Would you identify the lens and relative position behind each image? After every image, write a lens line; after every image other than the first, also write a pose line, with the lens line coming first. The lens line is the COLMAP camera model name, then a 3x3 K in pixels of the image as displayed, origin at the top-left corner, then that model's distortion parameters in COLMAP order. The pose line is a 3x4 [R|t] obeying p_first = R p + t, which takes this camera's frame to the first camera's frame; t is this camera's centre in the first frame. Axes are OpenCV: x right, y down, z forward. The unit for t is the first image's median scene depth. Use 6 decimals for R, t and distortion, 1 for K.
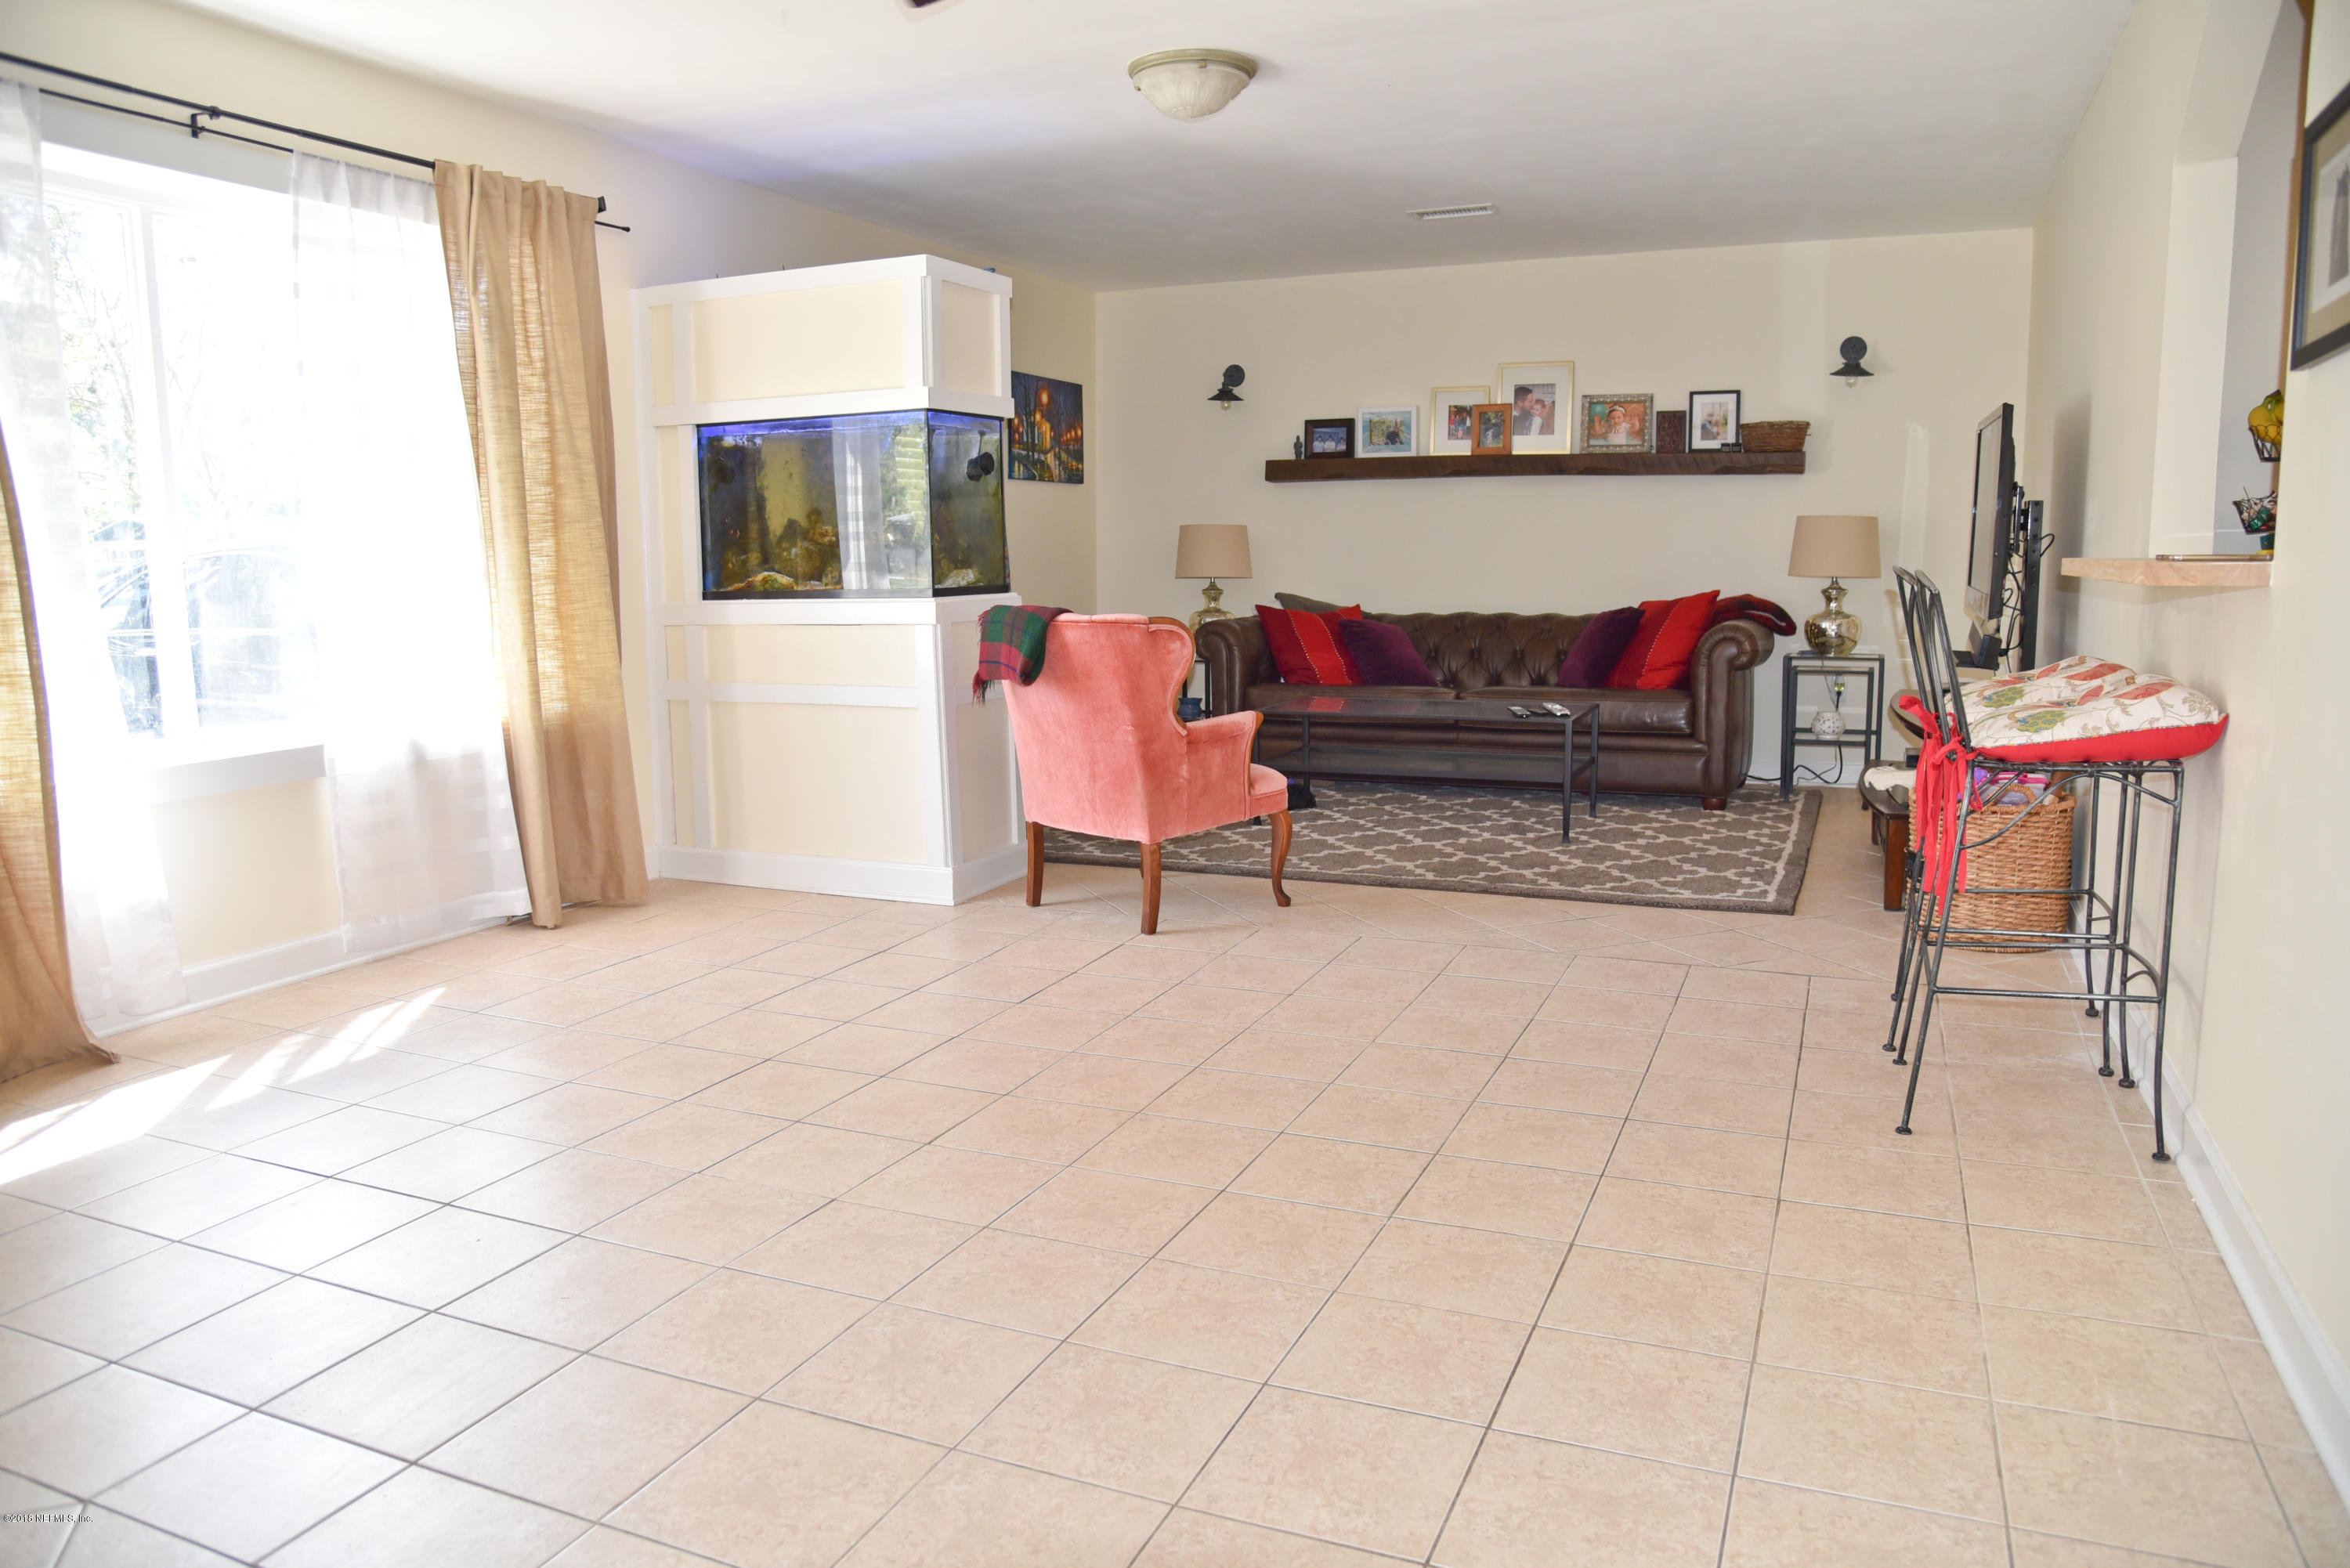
lens RADIAL K [[1618.7, 0, 1165.4], [0, 1618.7, 790.0], [0, 0, 1]] dist [-0.121942, 0.077010]
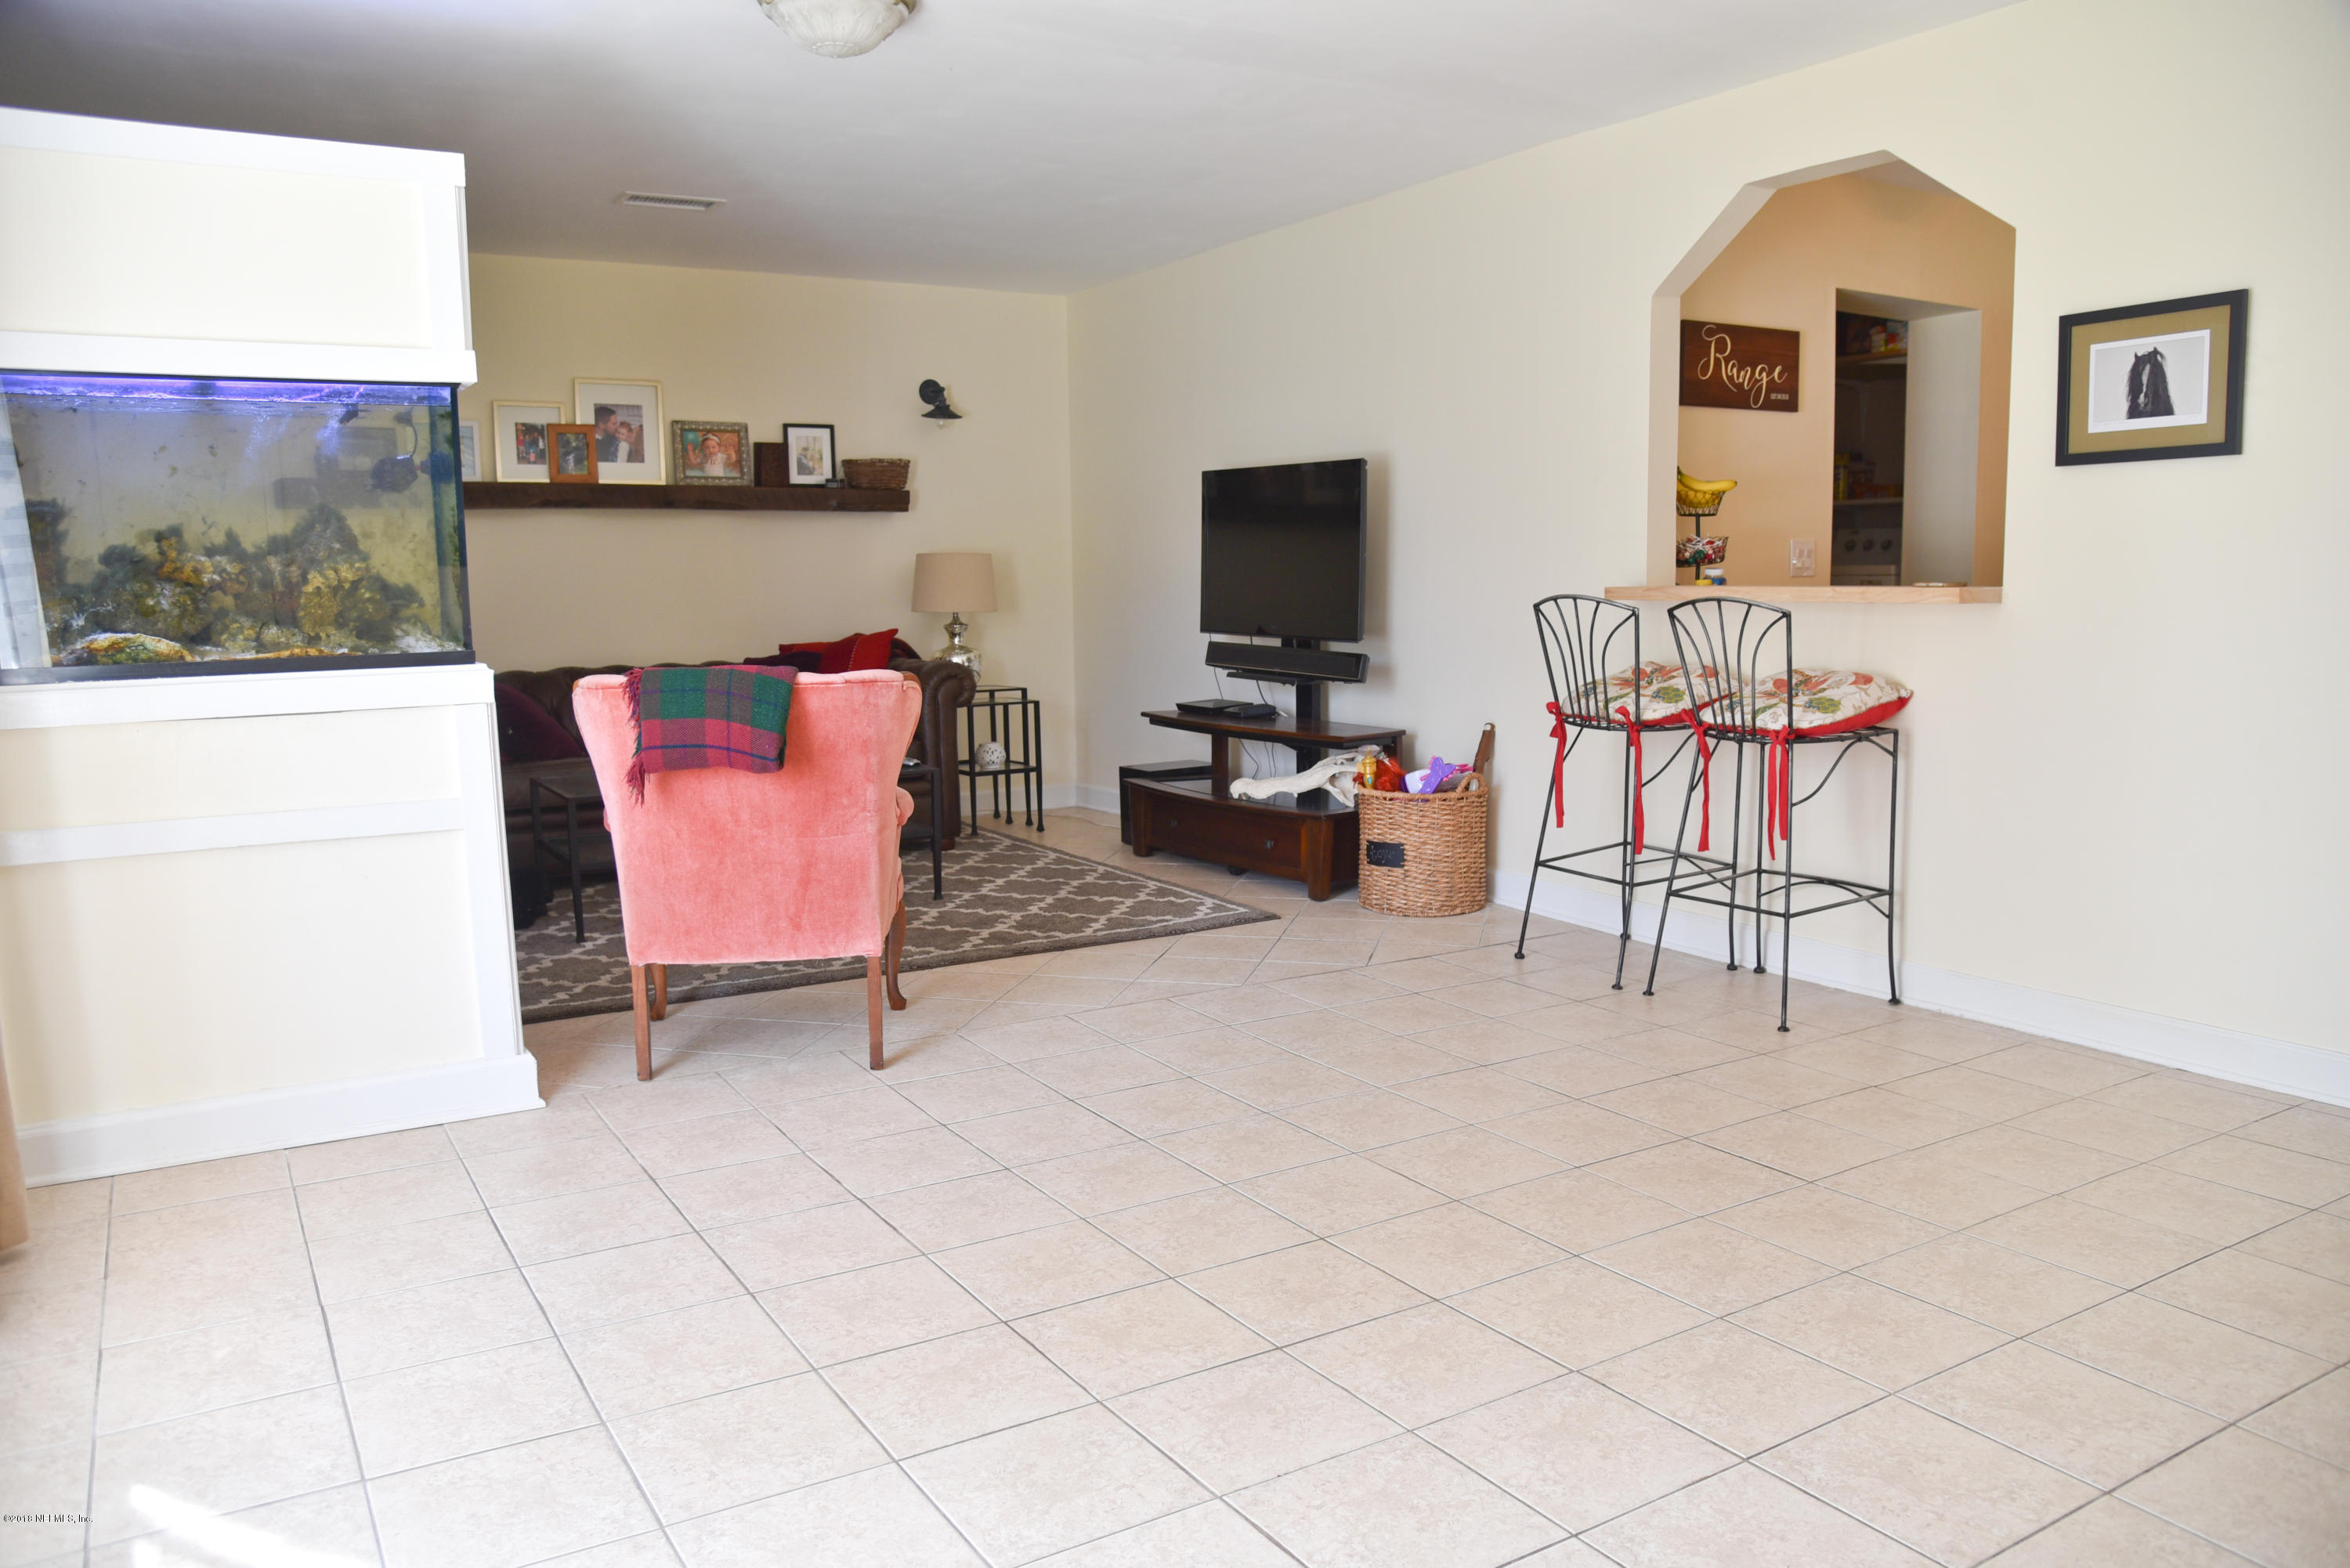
lens RADIAL K [[1698.7, 0, 1175.0], [0, 1698.7, 784.0], [0, 0, 1]] dist [-0.109101, 0.085215]
pose [[0.569201, -0.096620, 0.816502, -0.522839], [0.127489, 0.991432, 0.028445, -0.048778], [-0.812254, 0.087904, 0.576642, 0.340662]]
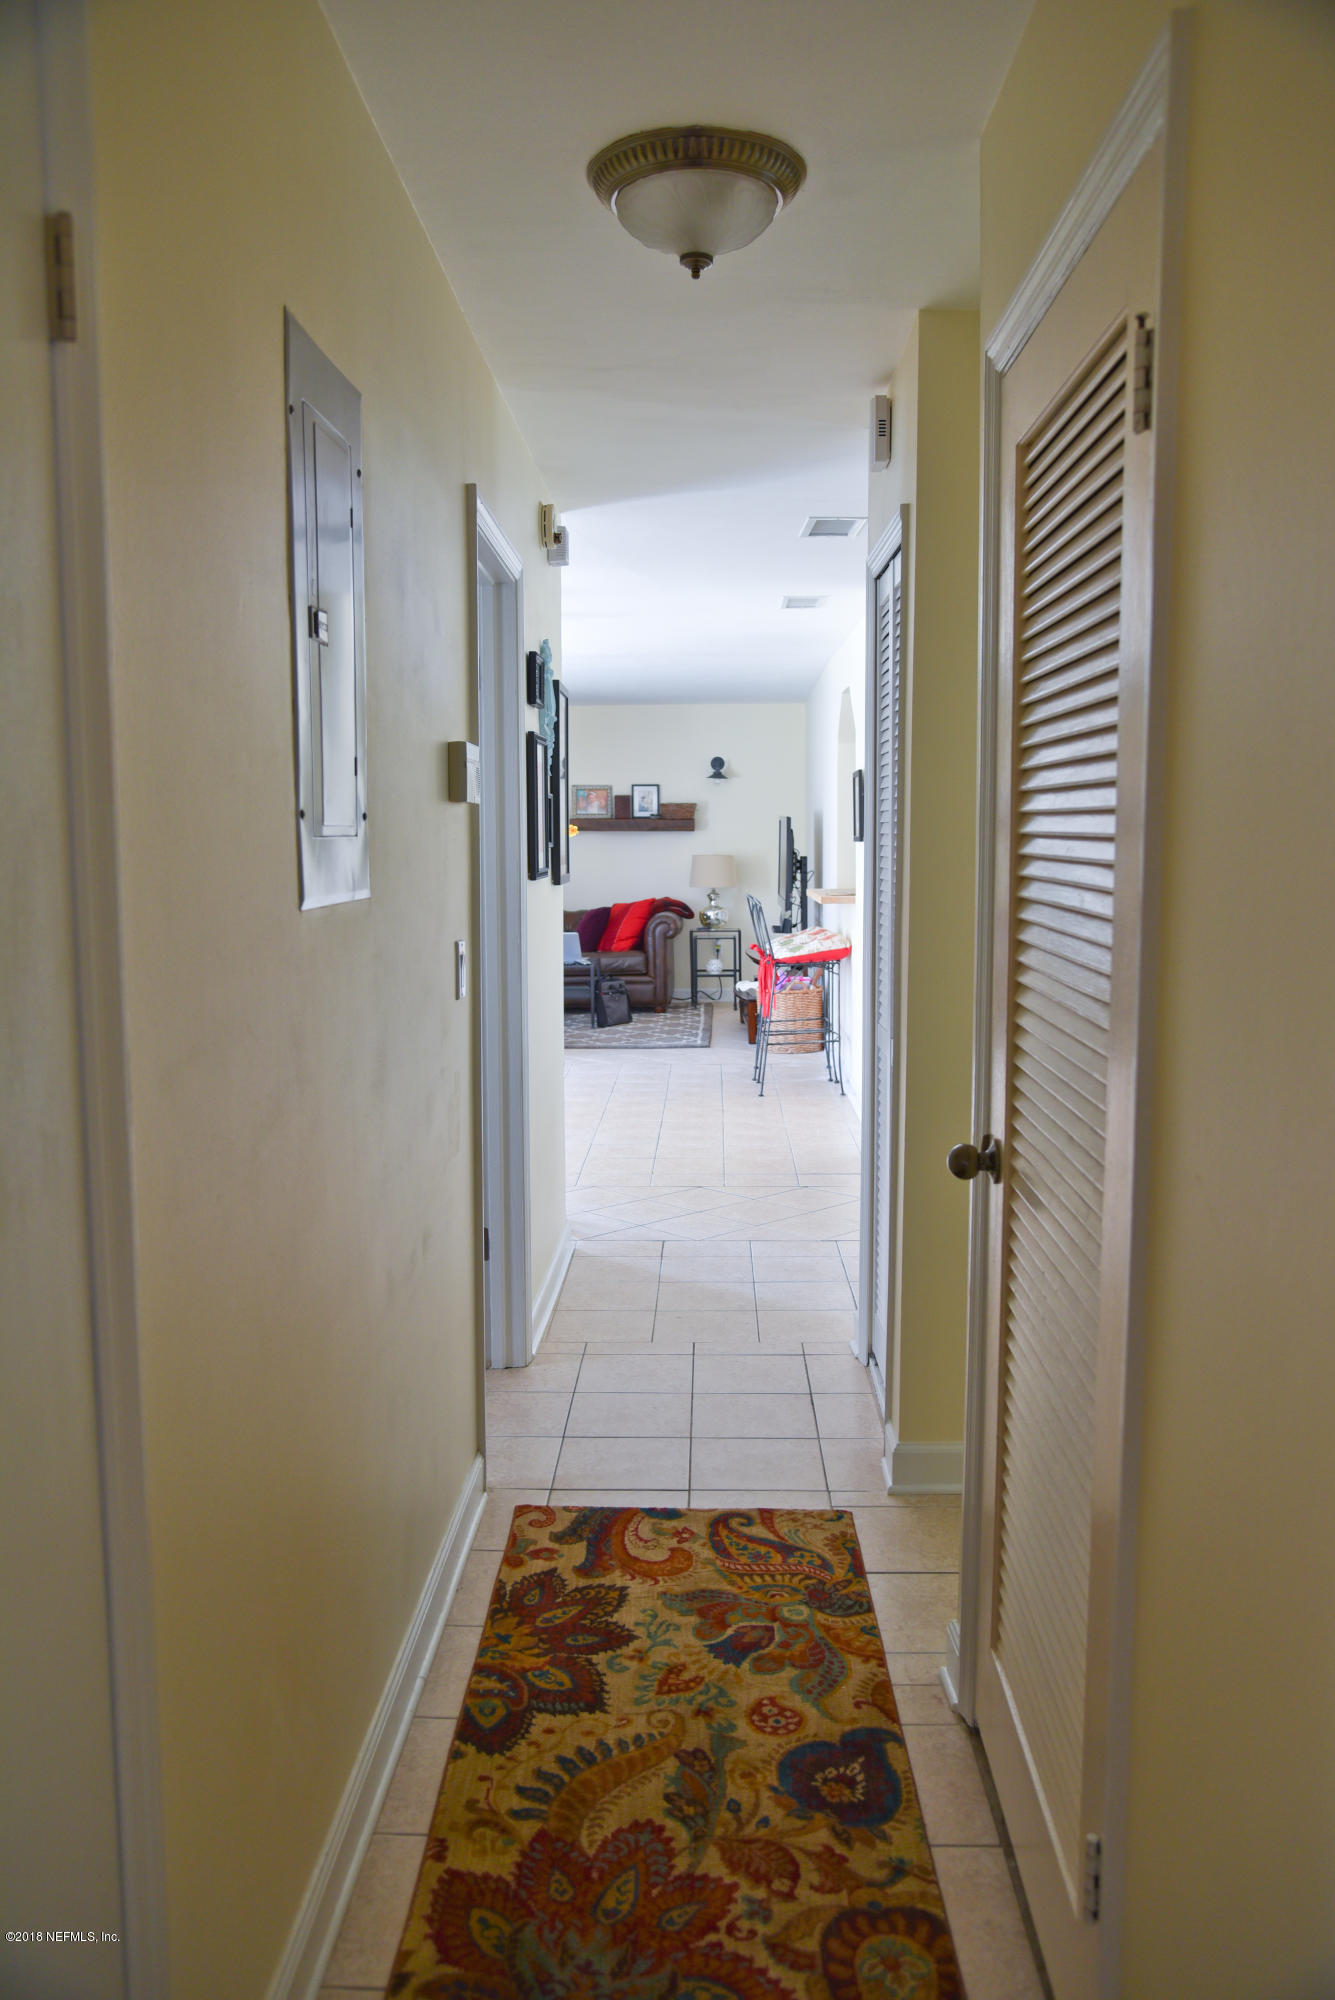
lens RADIAL K [[1580.6, 0, 667.5], [0, 1580.6, 1000.0], [0, 0, 1]] dist [-0.057015, 0.092560]
pose [[0.927513, -0.036766, 0.371977, -0.417158], [0.053889, 0.997907, -0.035738, 0.078516], [-0.369885, 0.053192, 0.927554, -0.896572]]
